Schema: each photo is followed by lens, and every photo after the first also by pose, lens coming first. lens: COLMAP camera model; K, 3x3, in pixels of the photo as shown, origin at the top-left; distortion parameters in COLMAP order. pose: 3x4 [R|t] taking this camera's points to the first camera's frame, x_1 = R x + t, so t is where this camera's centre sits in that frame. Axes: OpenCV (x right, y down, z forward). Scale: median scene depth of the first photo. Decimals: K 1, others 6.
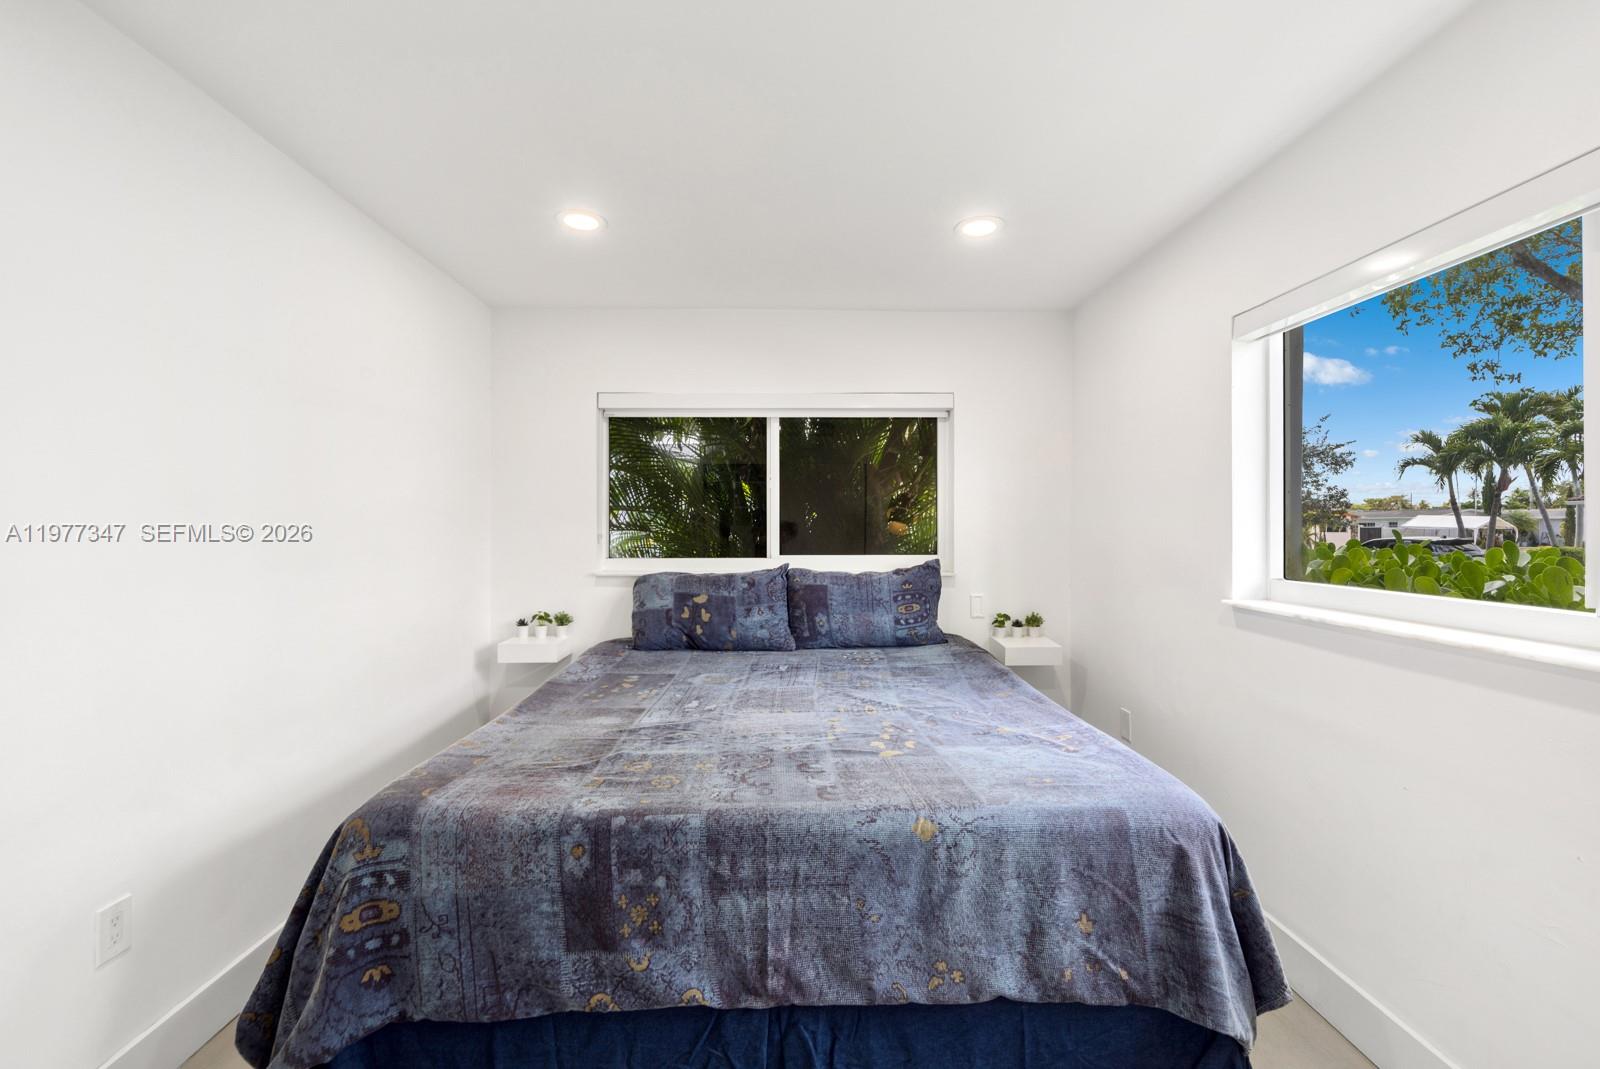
lens RADIAL K [[646.0, 0, 801.5], [0, 646.0, 525.3], [0, 0, 1]] dist [0.012182, -0.007801]
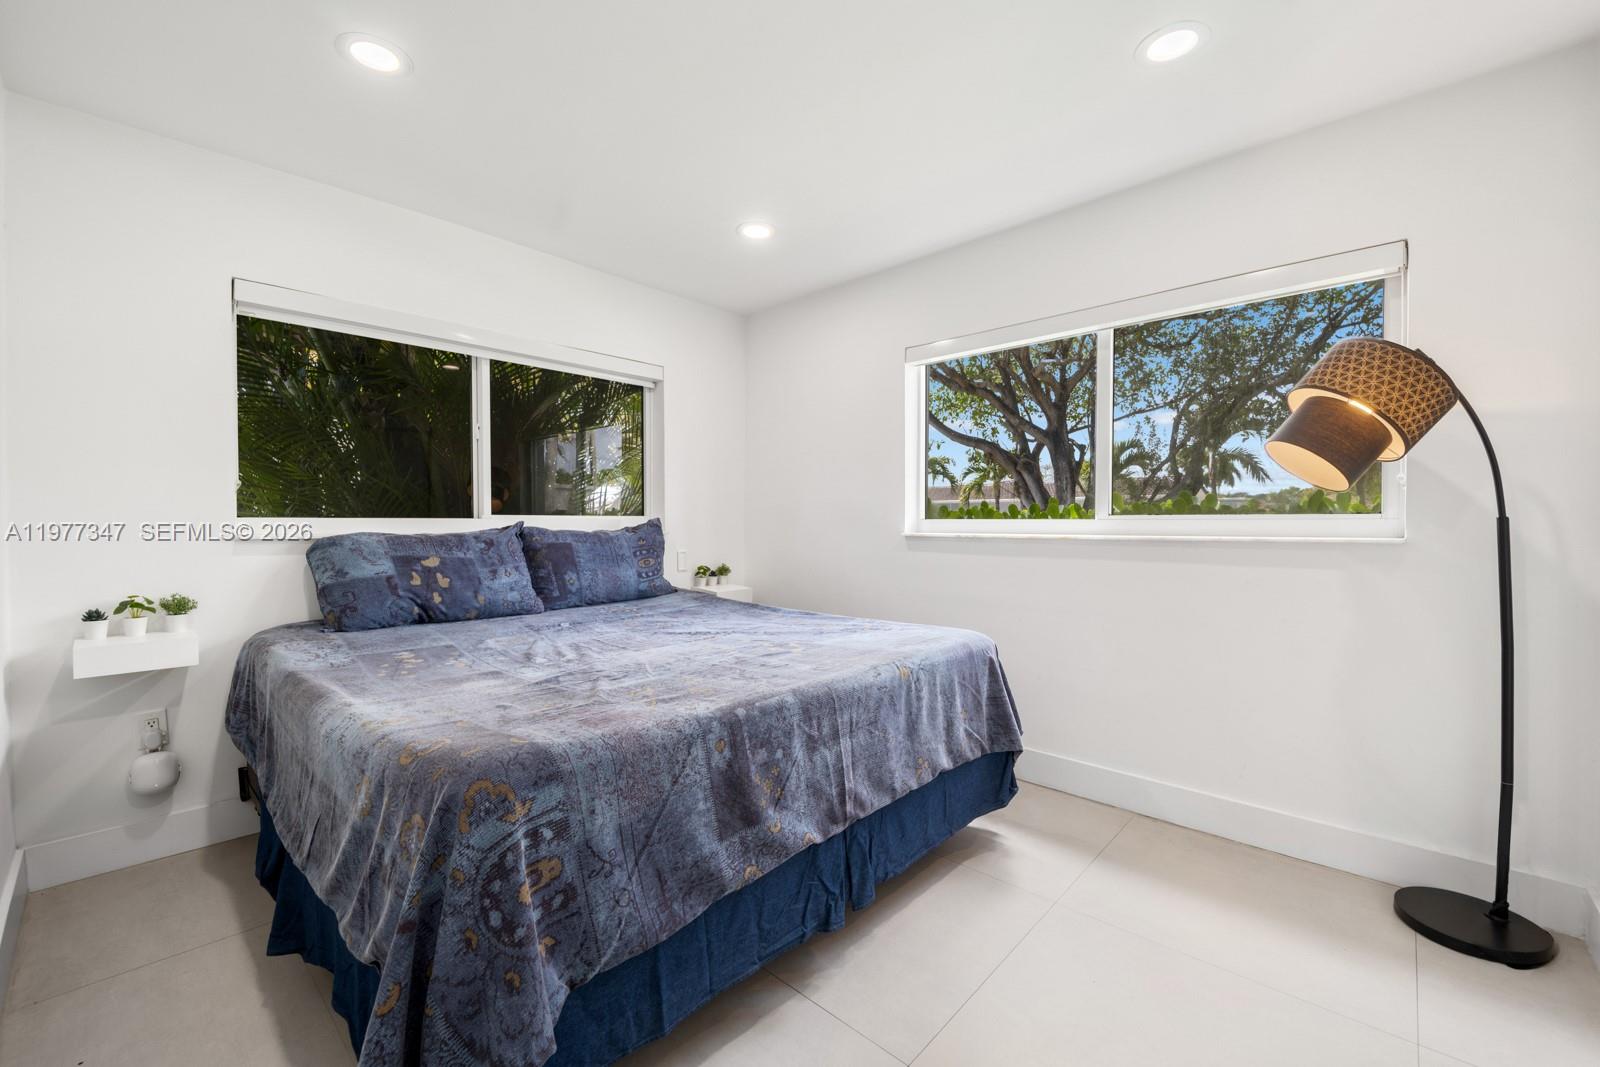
lens RADIAL K [[646.0, 0, 799.3], [0, 646.0, 531.7], [0, 0, 1]] dist [0.012182, -0.007801]
pose [[0.695774, -0.010555, 0.718183, -0.980560], [-0.000867, 0.999879, 0.015535, 0.142881], [-0.718260, -0.011432, 0.695681, 0.190972]]
